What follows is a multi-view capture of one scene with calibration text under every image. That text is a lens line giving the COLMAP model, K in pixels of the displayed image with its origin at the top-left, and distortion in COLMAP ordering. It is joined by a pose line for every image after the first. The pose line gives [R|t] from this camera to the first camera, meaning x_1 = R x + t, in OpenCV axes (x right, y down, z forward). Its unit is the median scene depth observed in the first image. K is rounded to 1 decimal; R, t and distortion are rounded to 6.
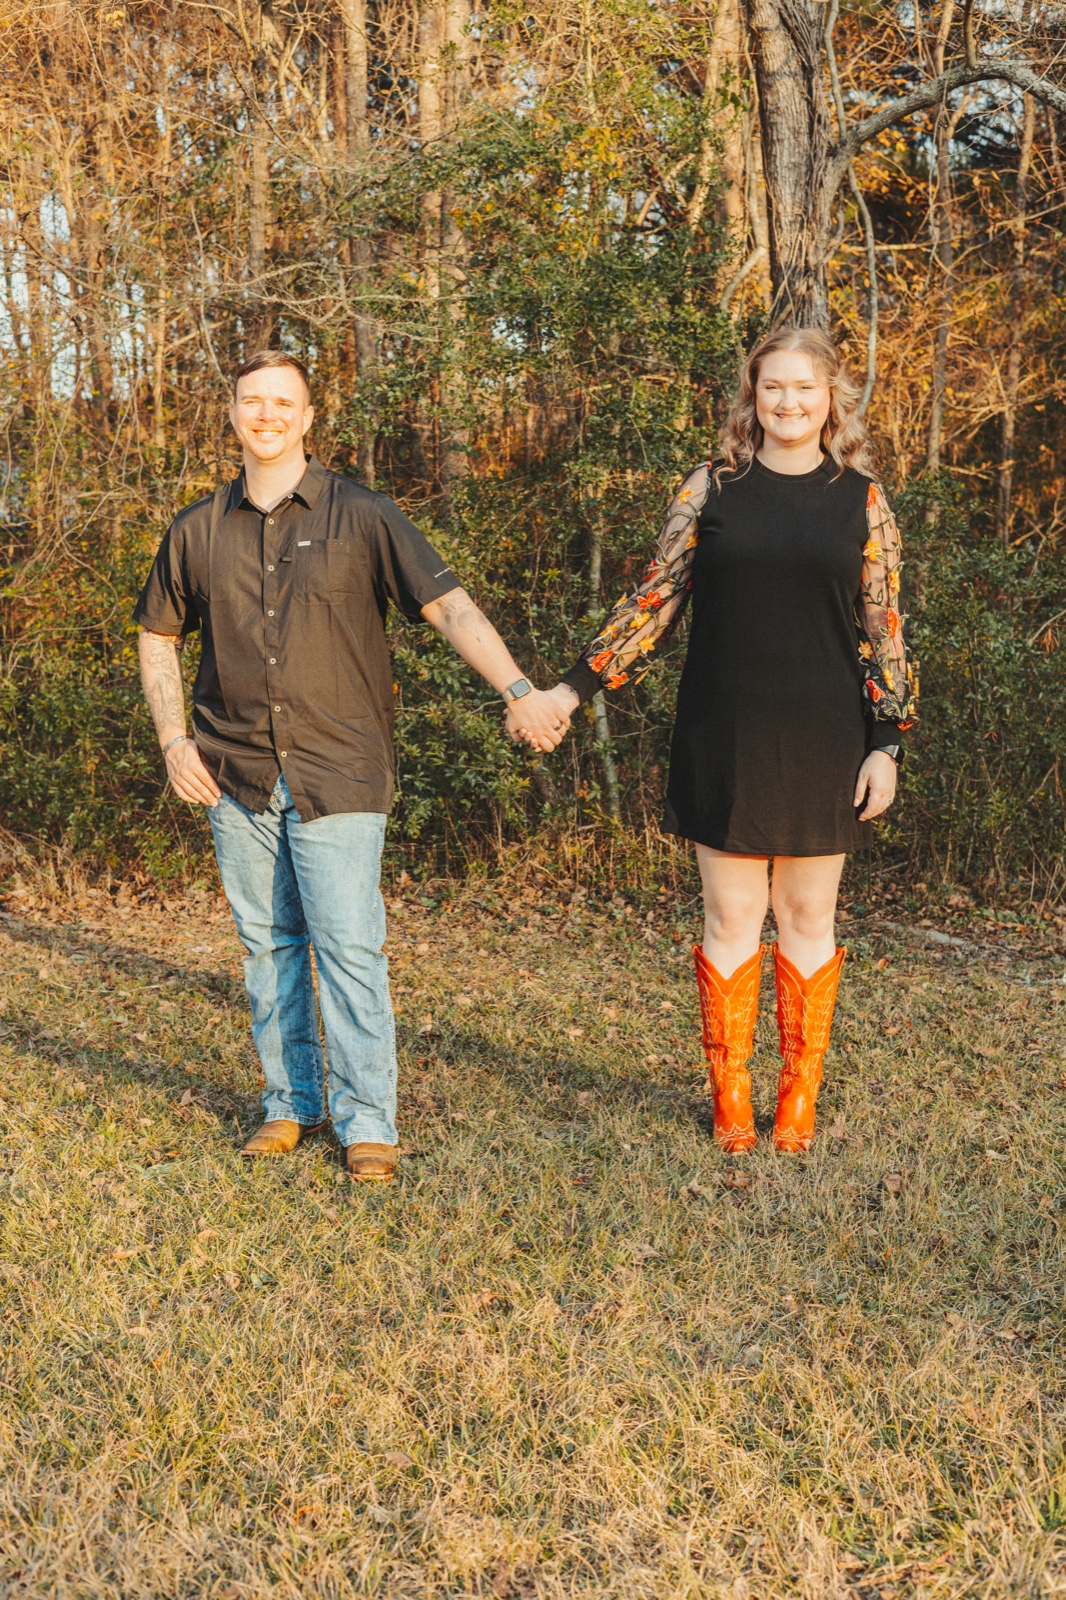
lens RADIAL K [[2265.2, 0, 534.7], [0, 2265.2, 800.8], [0, 0, 1]] dist [0.011481, 0.000000]
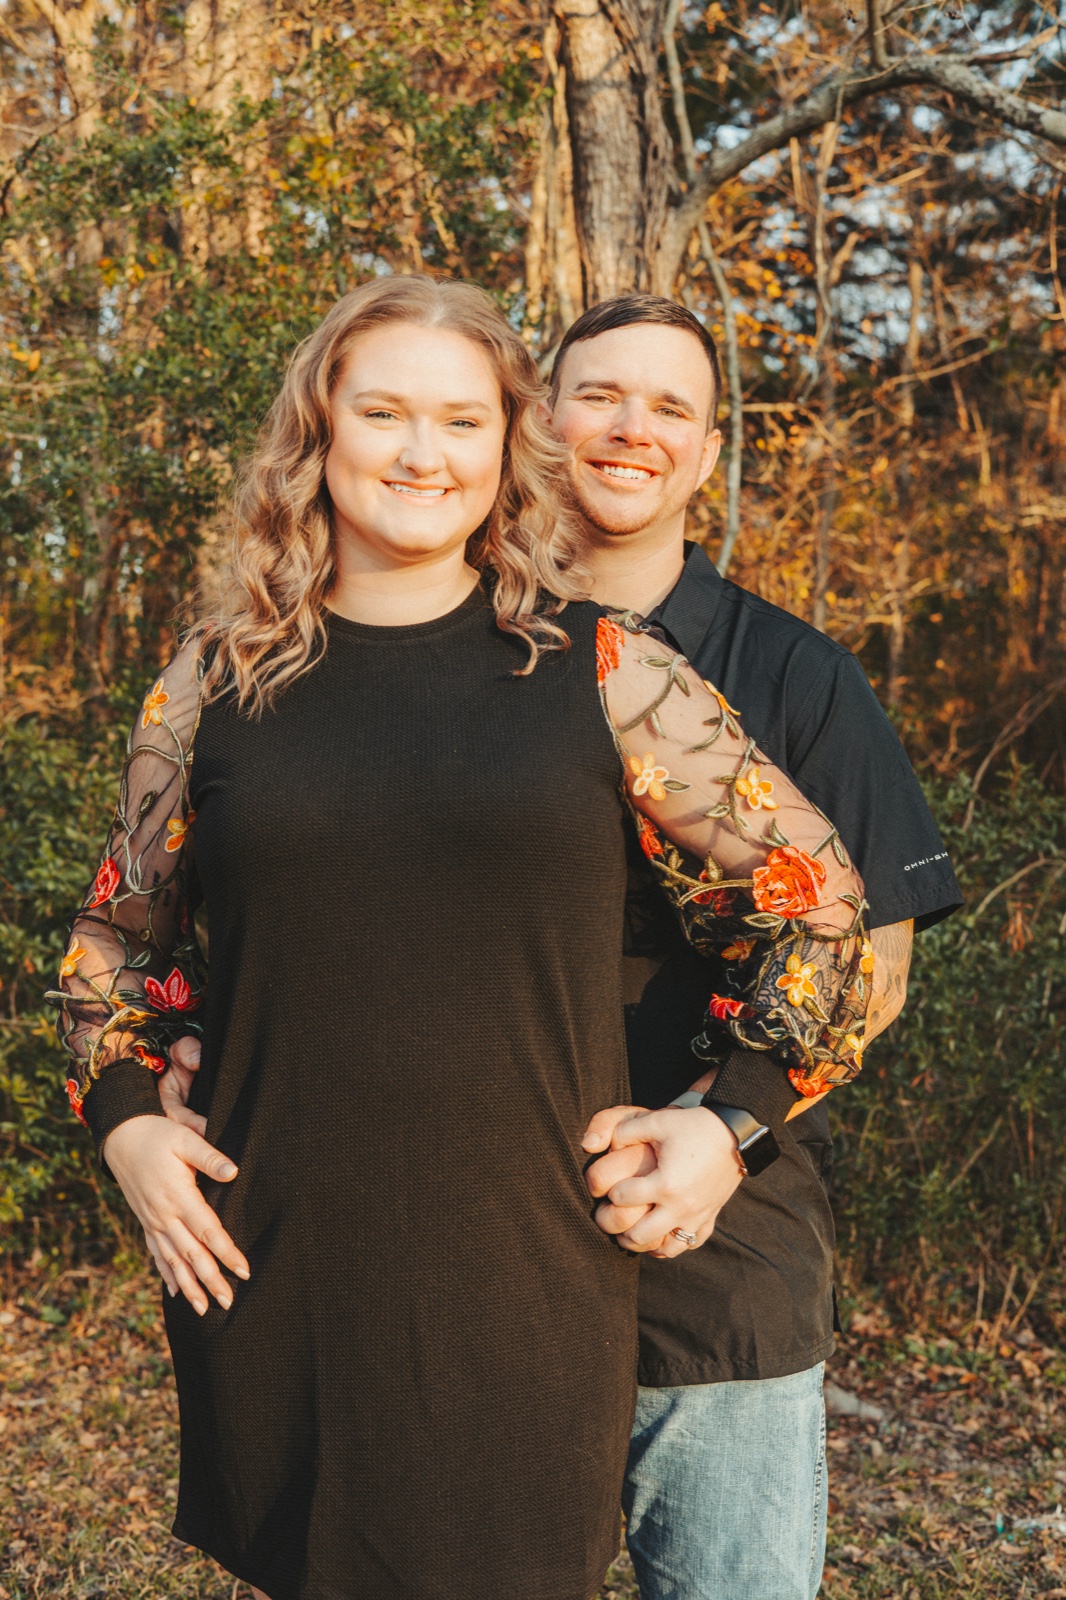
lens RADIAL K [[2265.2, 0, 532.5], [0, 2265.2, 801.4], [0, 0, 1]] dist [0.011481, 0.000000]
pose [[0.998543, 0.012045, 0.052594, 0.055194], [-0.006820, 0.995122, -0.098416, -0.038852], [-0.053523, 0.097914, 0.993755, 0.344581]]
